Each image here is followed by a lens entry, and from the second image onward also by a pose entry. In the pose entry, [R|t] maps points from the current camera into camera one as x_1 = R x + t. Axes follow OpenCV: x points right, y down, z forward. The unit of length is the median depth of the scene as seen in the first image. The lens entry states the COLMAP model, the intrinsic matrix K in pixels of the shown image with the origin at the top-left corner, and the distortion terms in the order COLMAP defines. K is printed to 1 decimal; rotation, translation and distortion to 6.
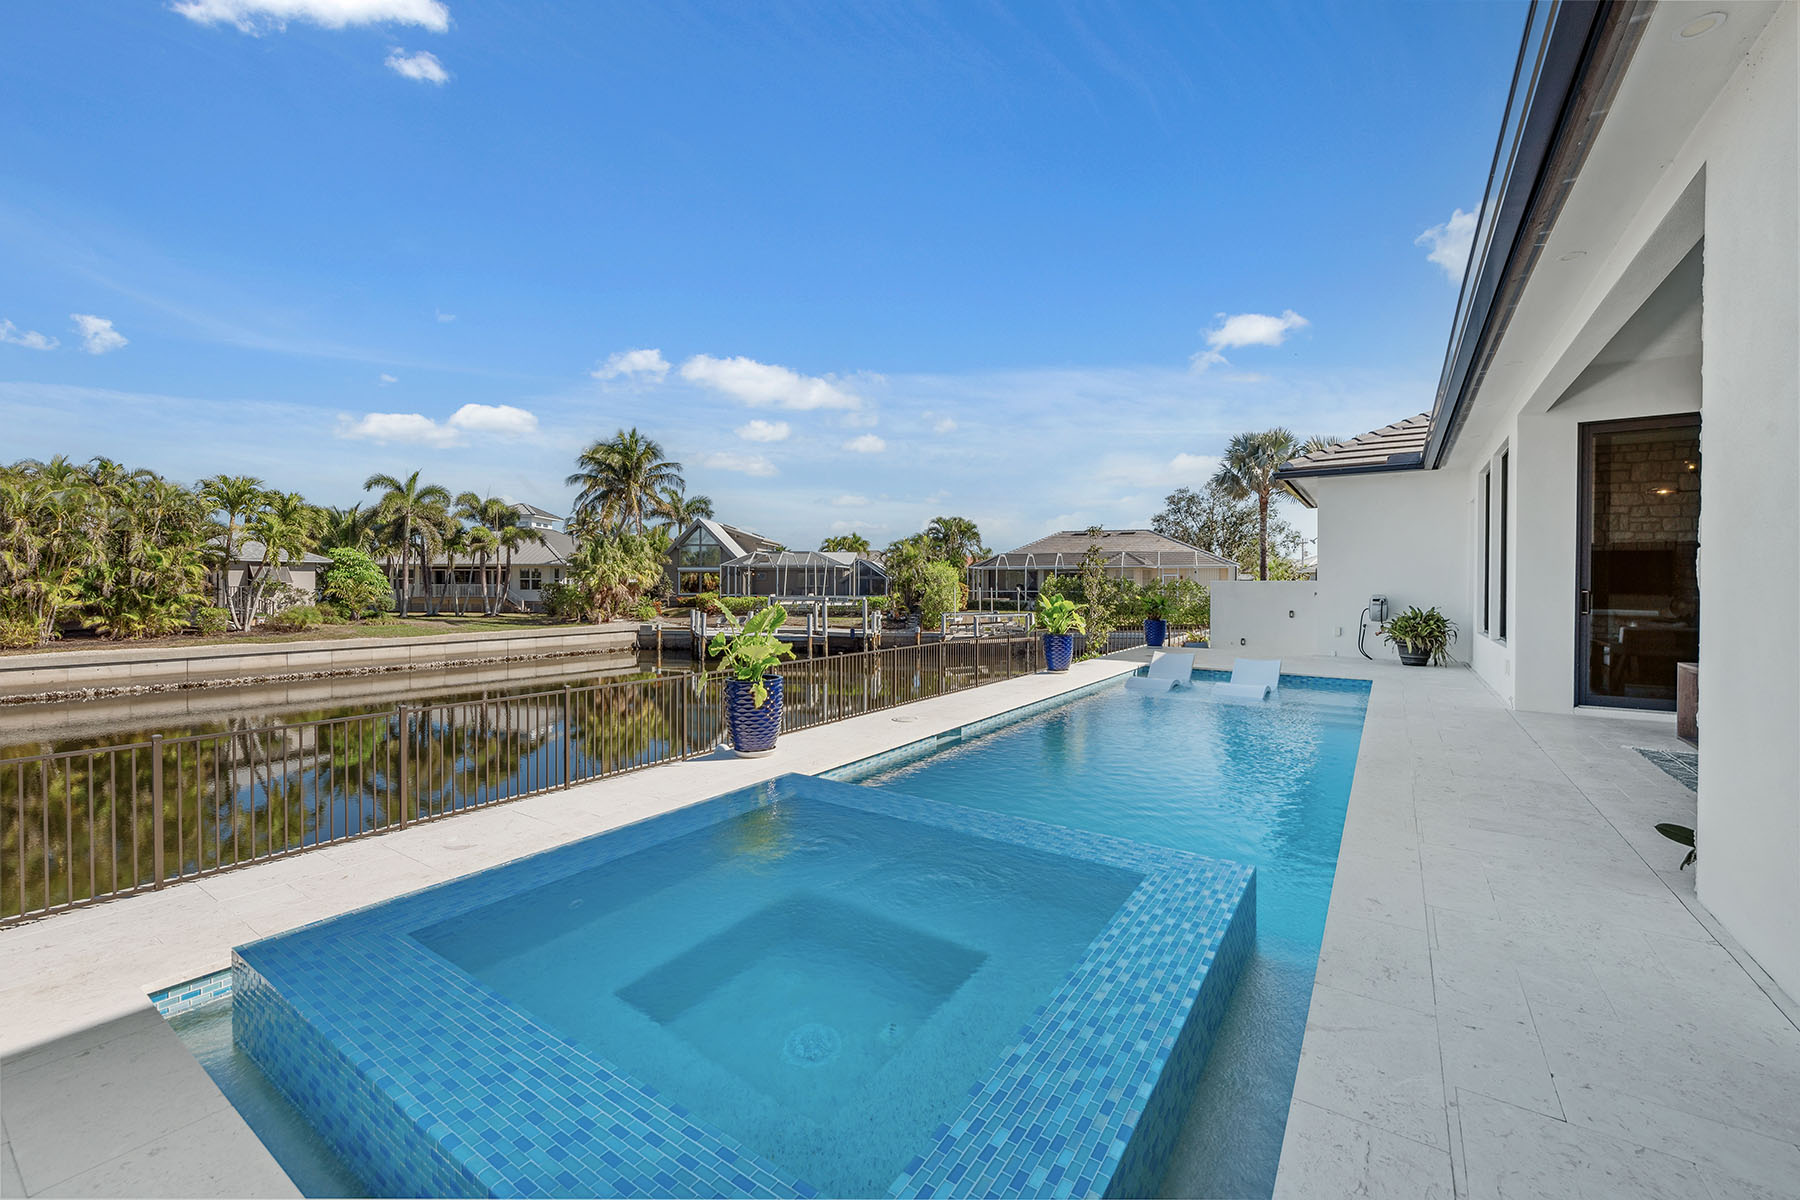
lens RADIAL K [[719.1, 0, 901.8], [0, 719.1, 592.3], [0, 0, 1]] dist [0.018877, -0.006210]
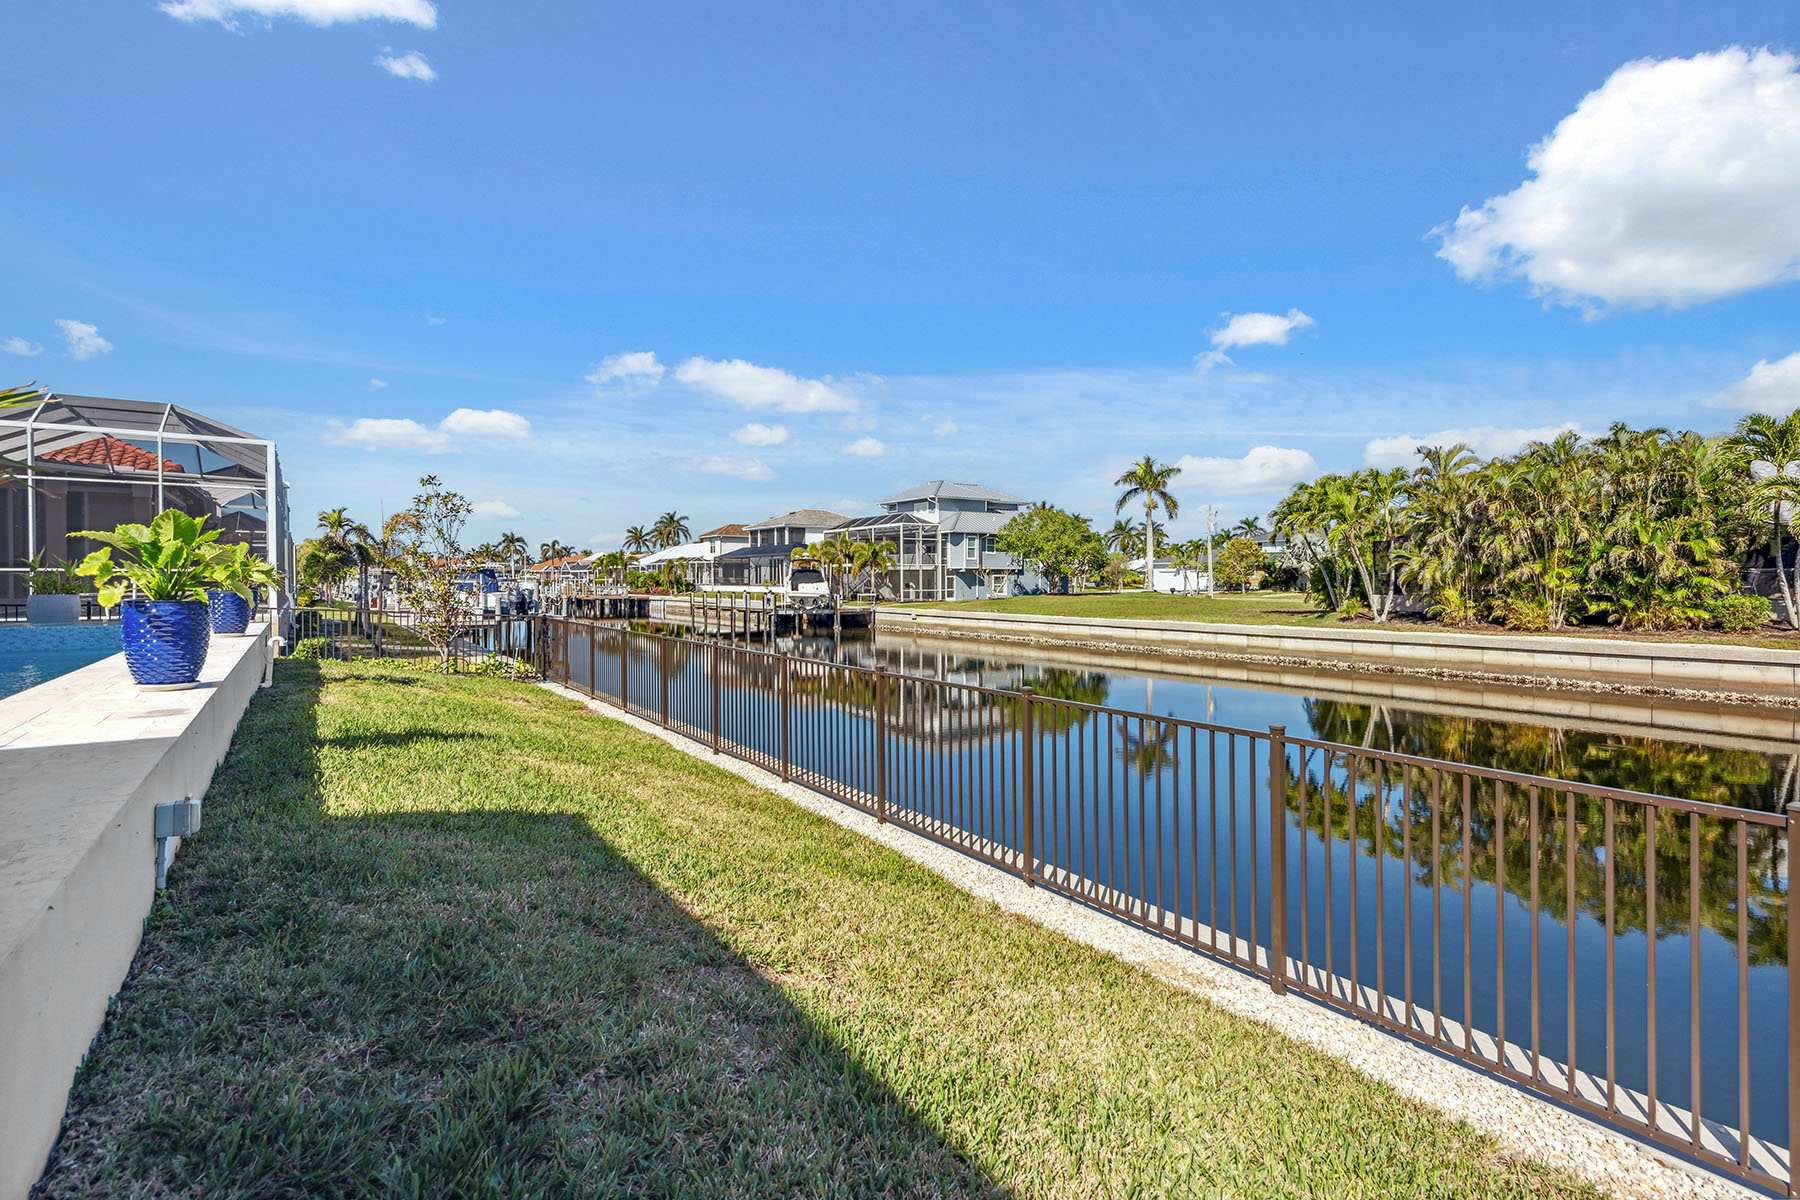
lens RADIAL K [[849.7, 0, 901.2], [0, 849.7, 591.8], [0, 0, 1]] dist [0.026733, -0.013692]
pose [[-0.358921, 0.008681, -0.933328, 0.127515], [-0.009129, 0.999876, 0.012811, 0.009808], [0.933323, 0.013118, -0.358797, 0.375533]]
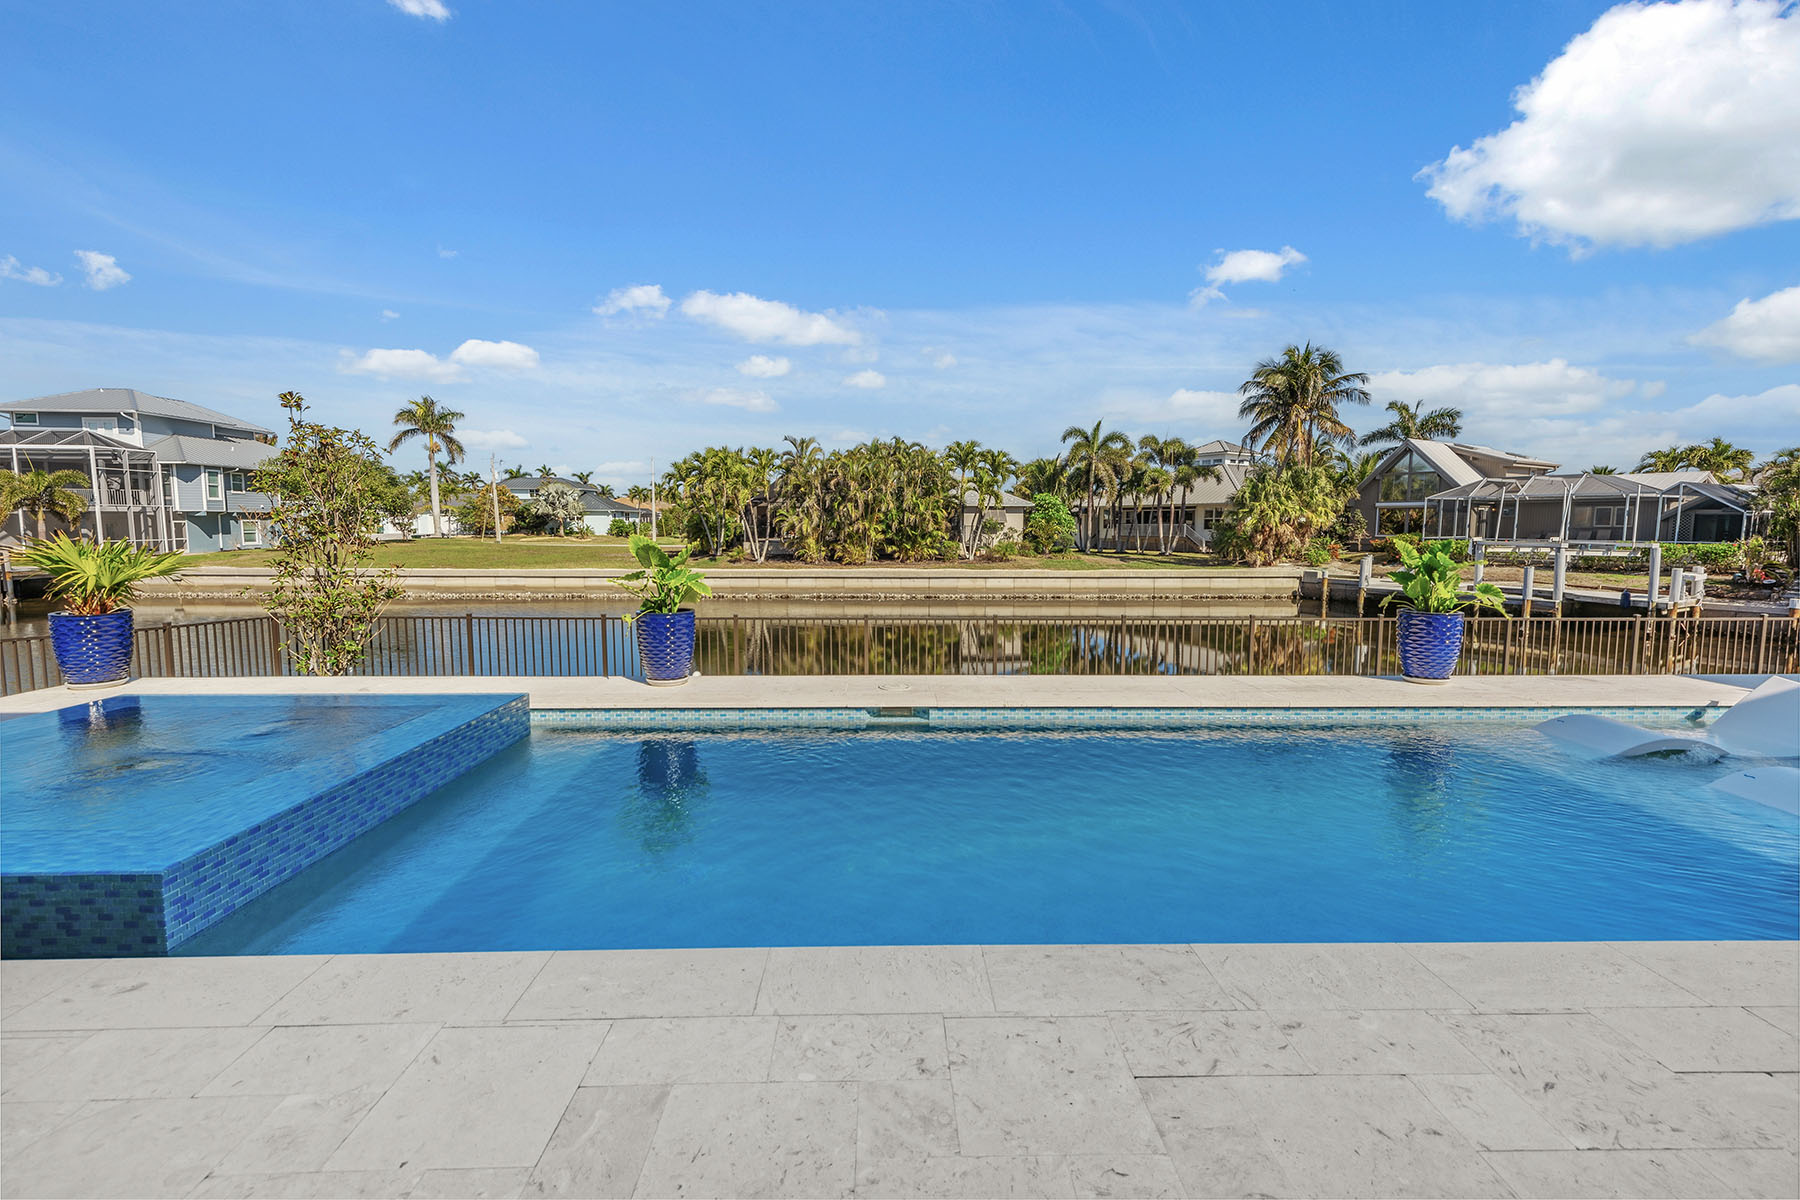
lens RADIAL K [[756.6, 0, 903.6], [0, 756.6, 594.9], [0, 0, 1]] dist [0.024869, -0.007193]
pose [[0.581593, 0.076094, -0.809913, 0.108455], [-0.009665, 0.996192, 0.086655, -0.000502], [0.813423, -0.042570, 0.580113, 0.078662]]
